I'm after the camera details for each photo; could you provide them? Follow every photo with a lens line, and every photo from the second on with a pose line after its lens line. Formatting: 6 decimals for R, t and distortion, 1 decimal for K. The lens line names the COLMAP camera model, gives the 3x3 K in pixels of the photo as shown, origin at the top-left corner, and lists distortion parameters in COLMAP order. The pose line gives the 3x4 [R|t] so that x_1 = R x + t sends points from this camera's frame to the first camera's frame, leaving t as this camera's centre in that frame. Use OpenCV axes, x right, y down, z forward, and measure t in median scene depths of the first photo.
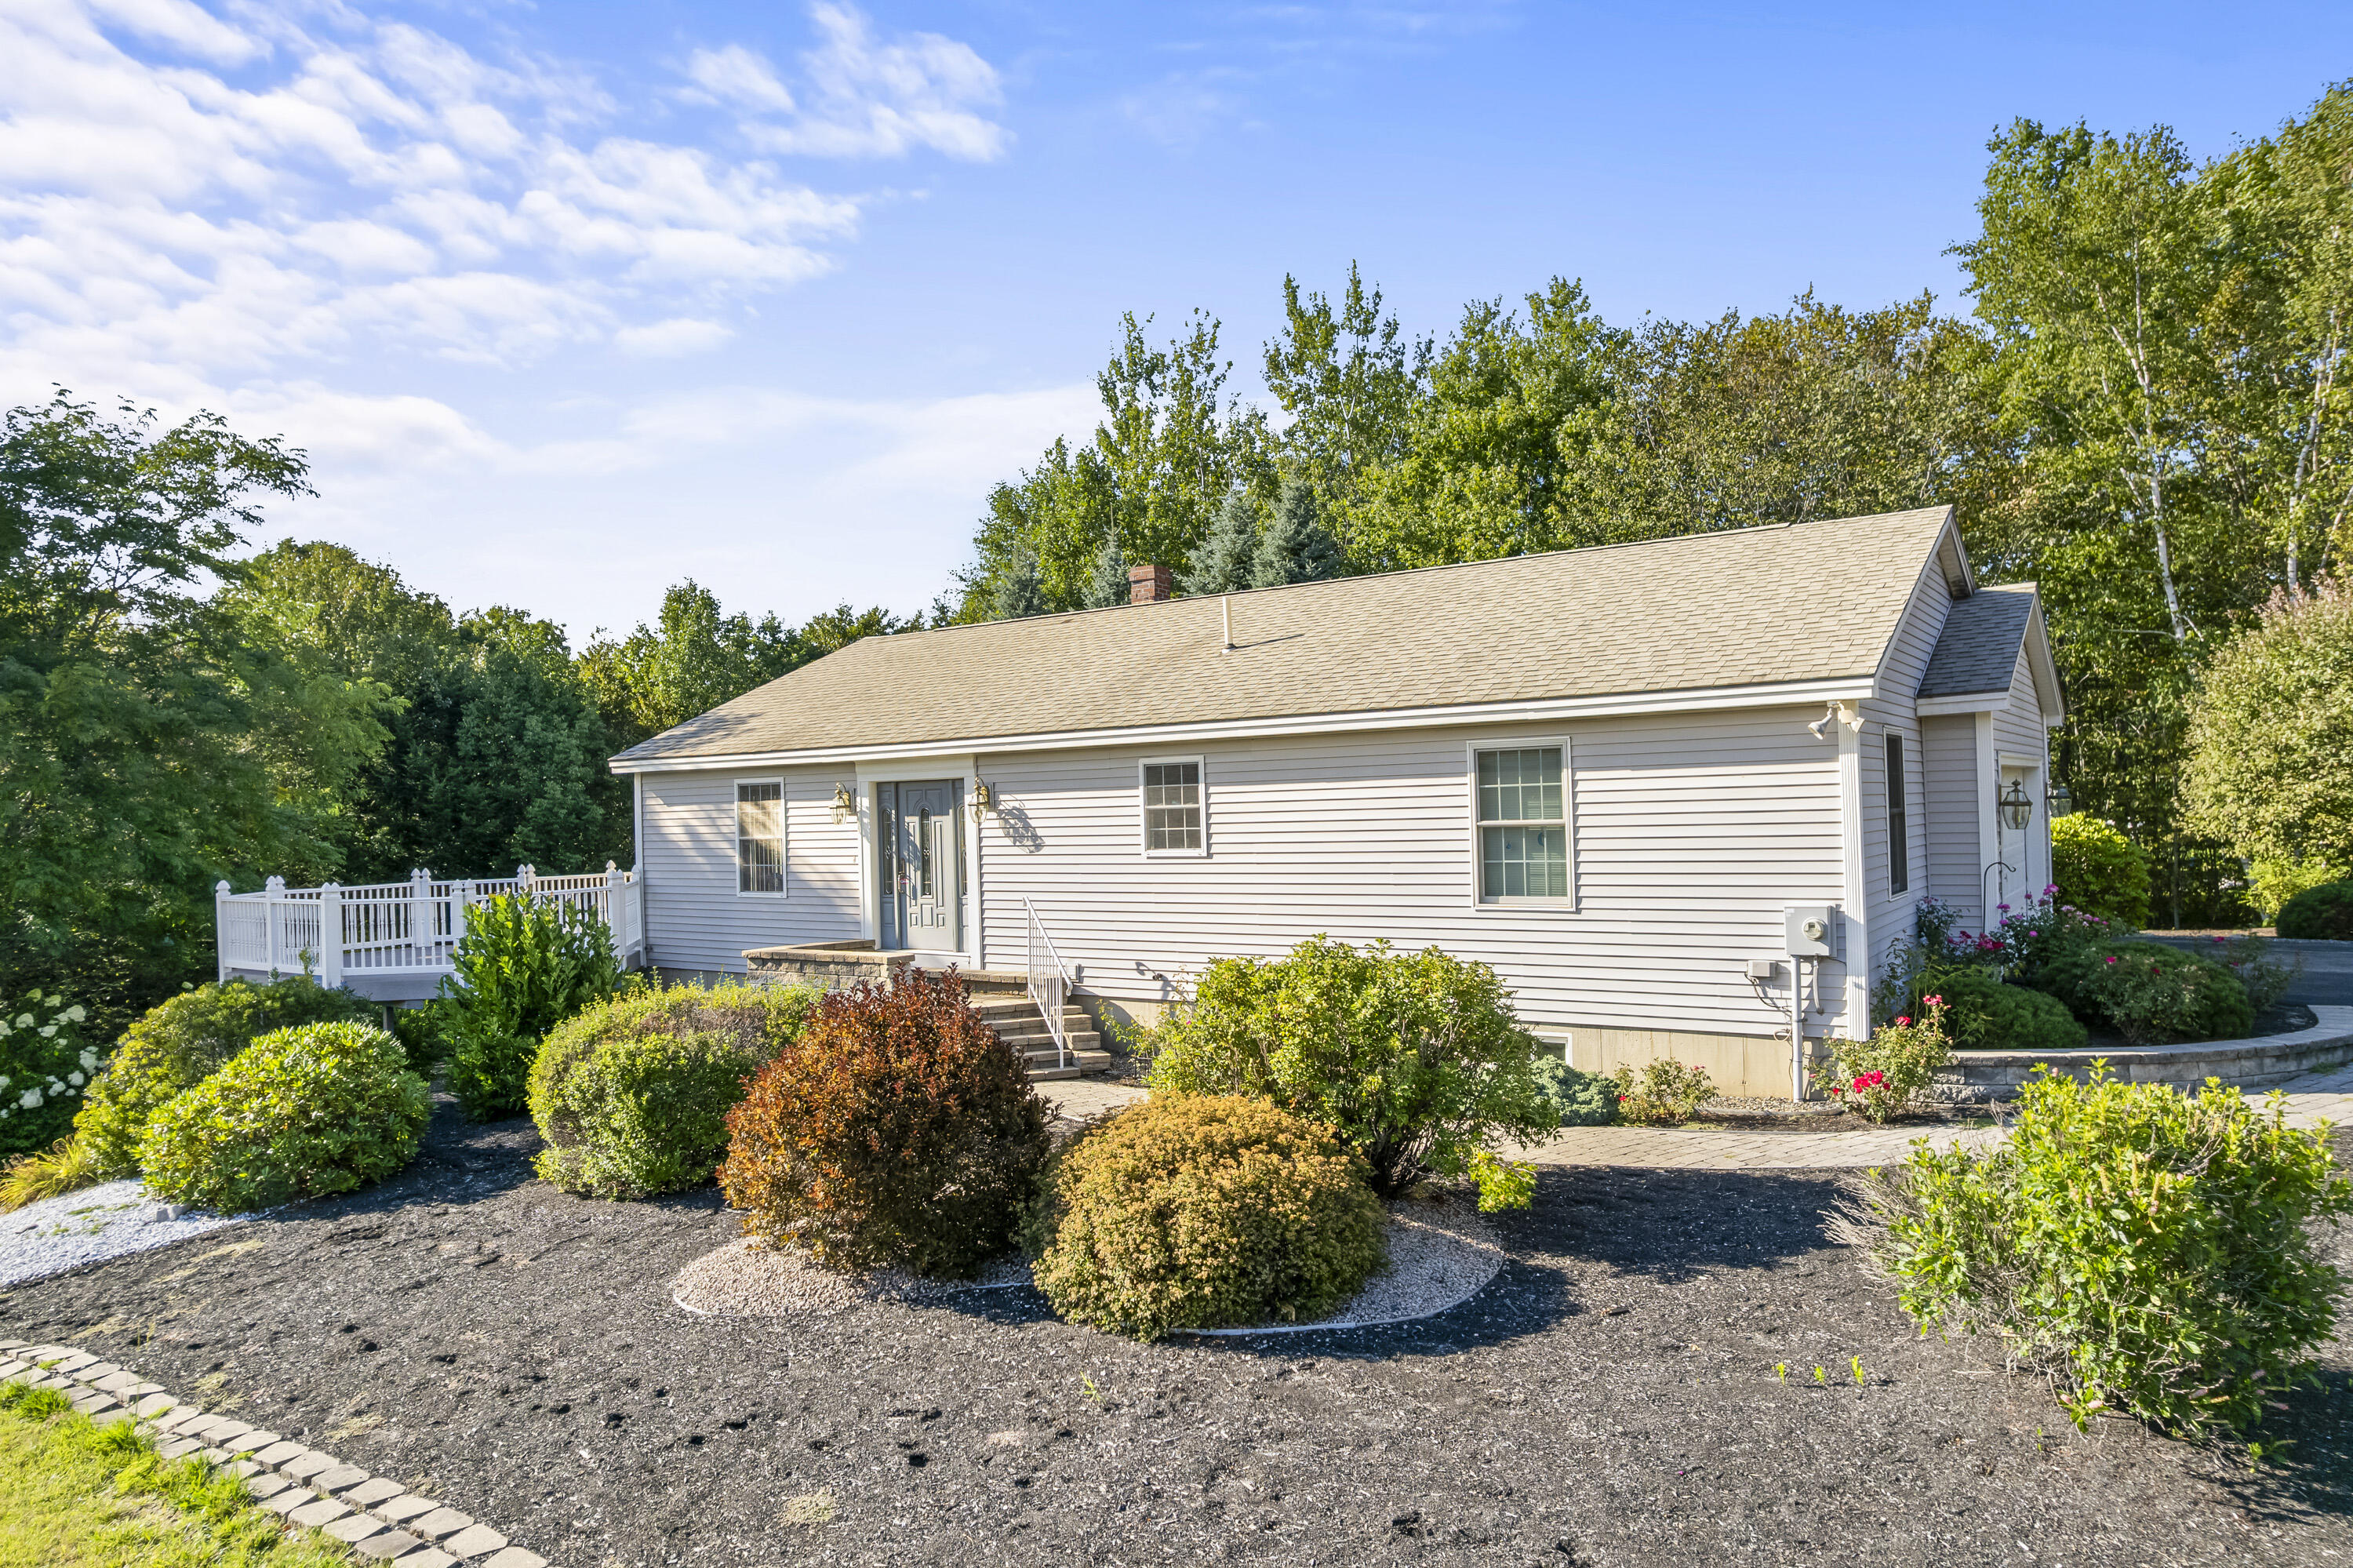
lens RADIAL K [[1484.6, 0, 1213.3], [0, 1484.6, 777.8], [0, 0, 1]] dist [-0.052271, 0.026811]
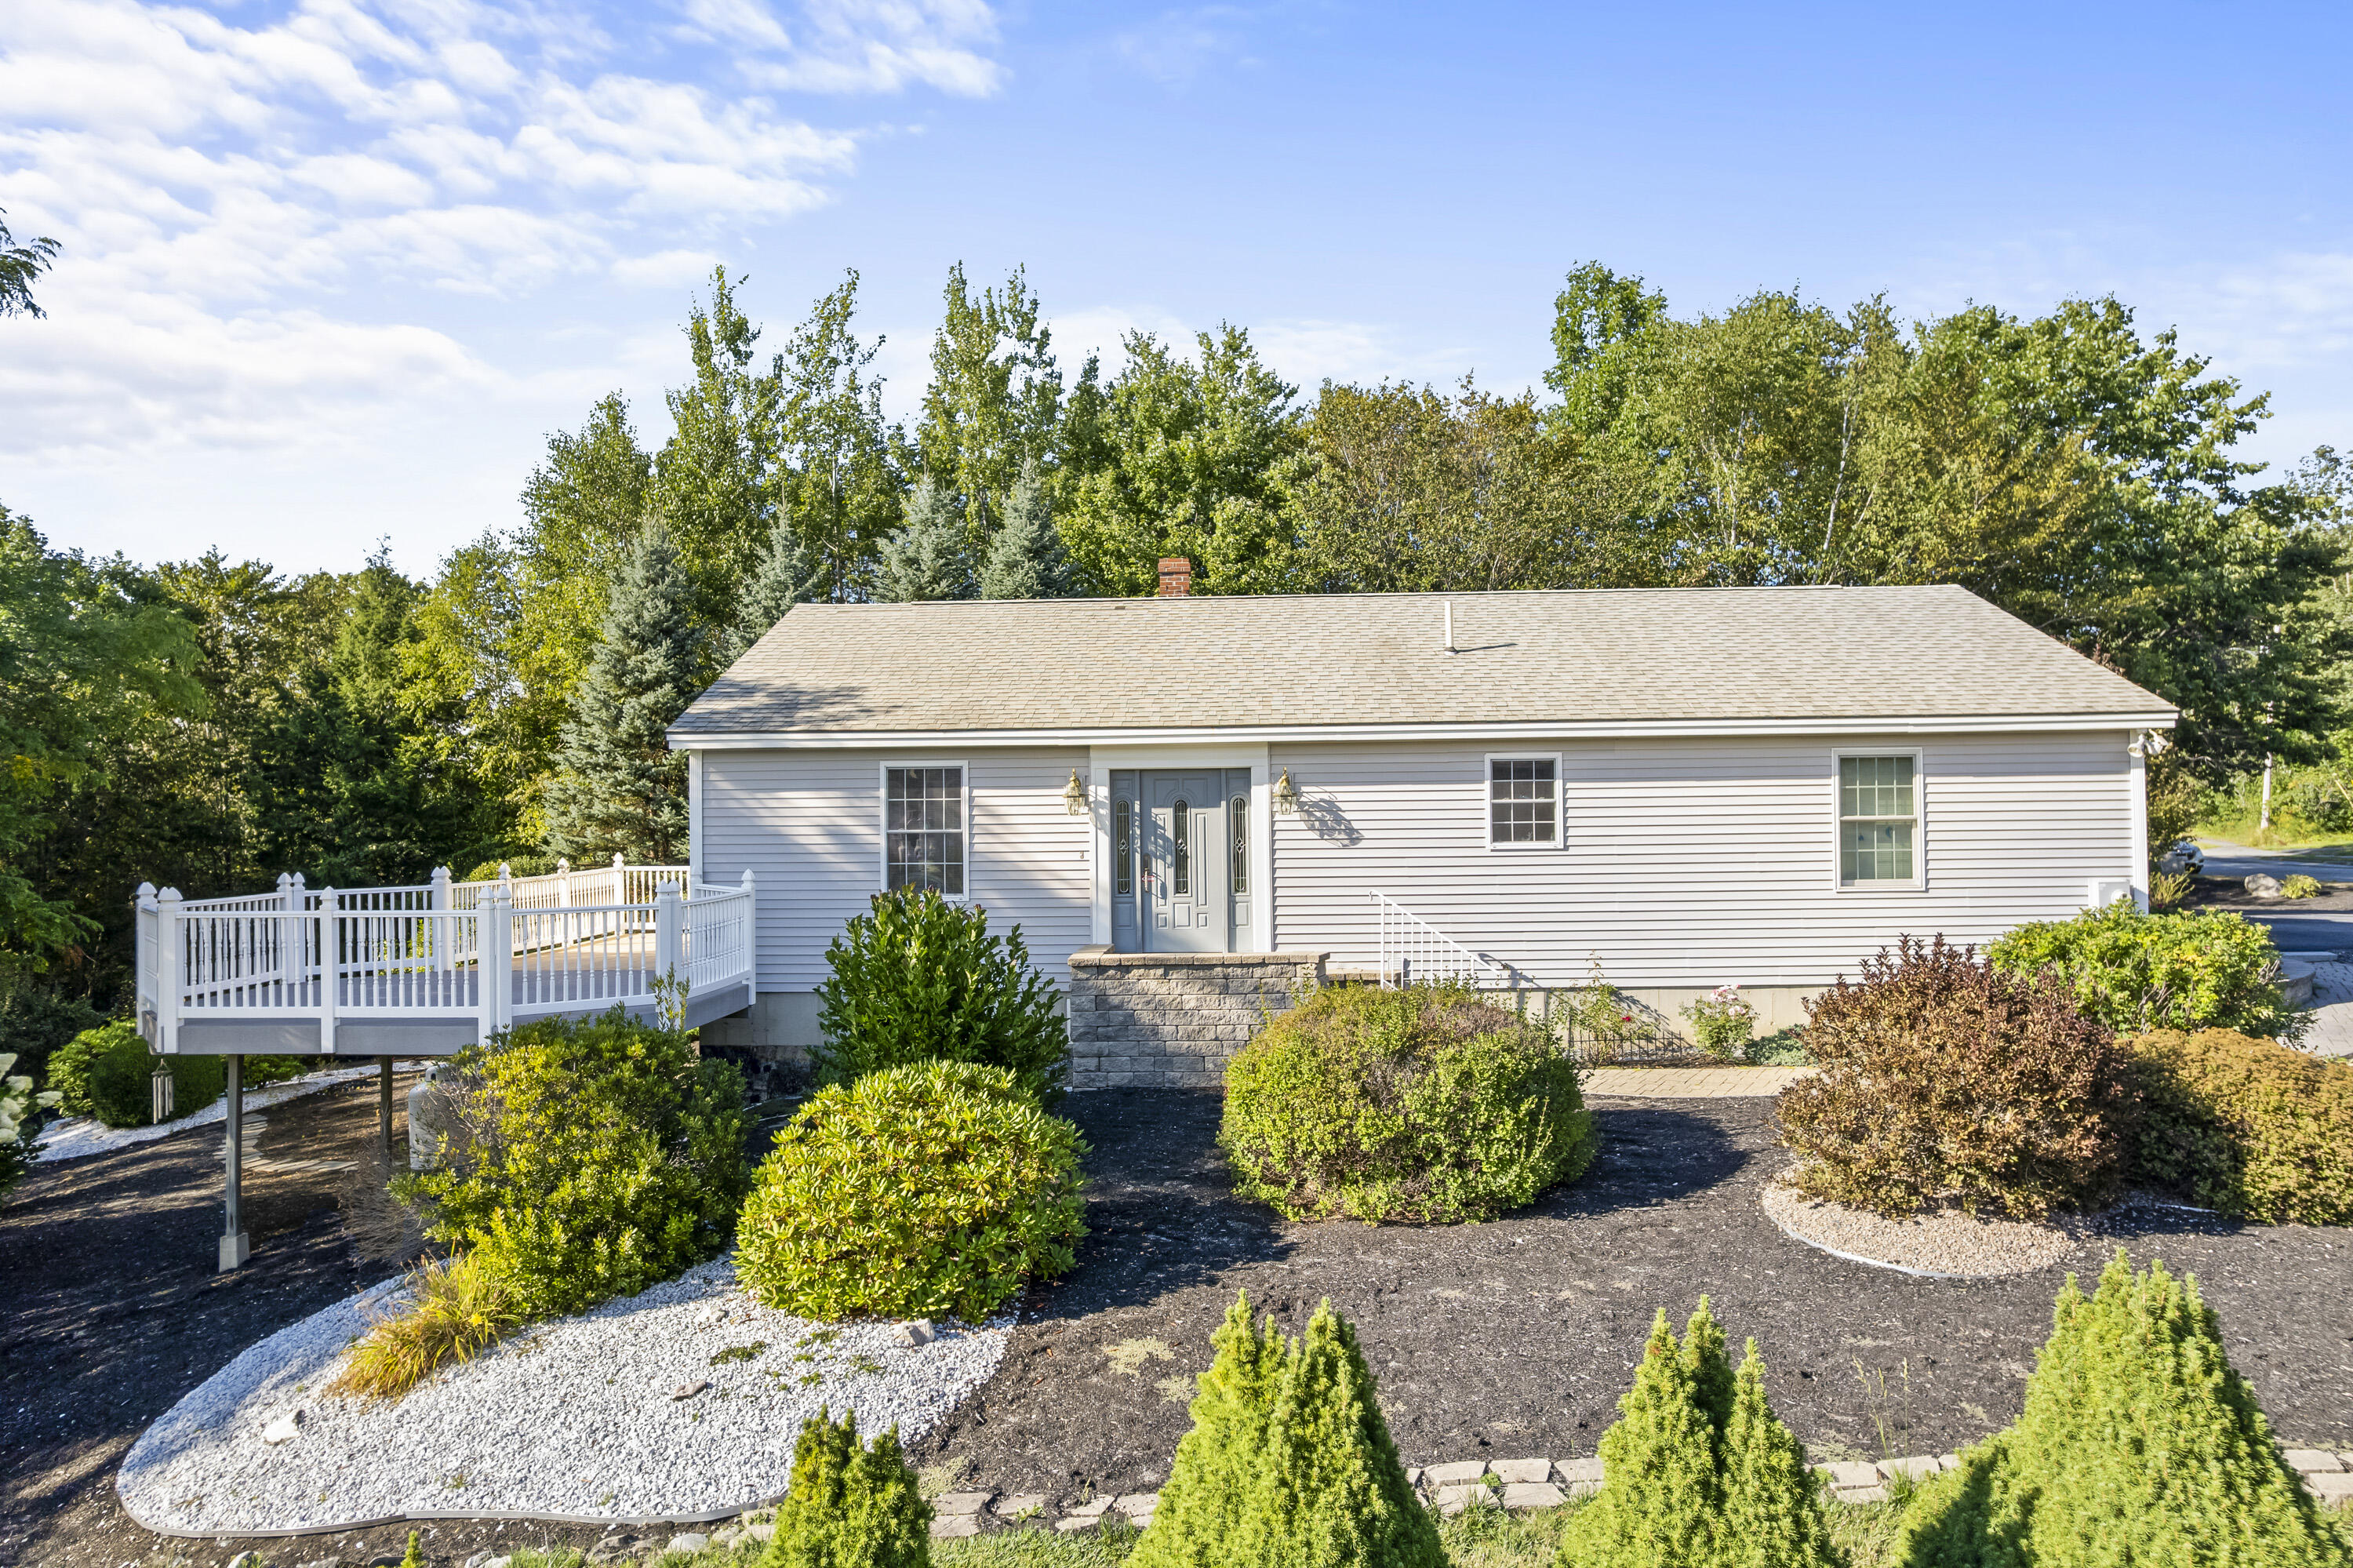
lens RADIAL K [[1484.6, 0, 1193.3], [0, 1484.6, 791.8], [0, 0, 1]] dist [-0.052271, 0.026811]
pose [[0.851188, 0.026373, 0.524199, -0.709619], [-0.022174, 0.999652, -0.014288, 0.030595], [-0.524393, 0.000538, 0.851476, 0.221609]]
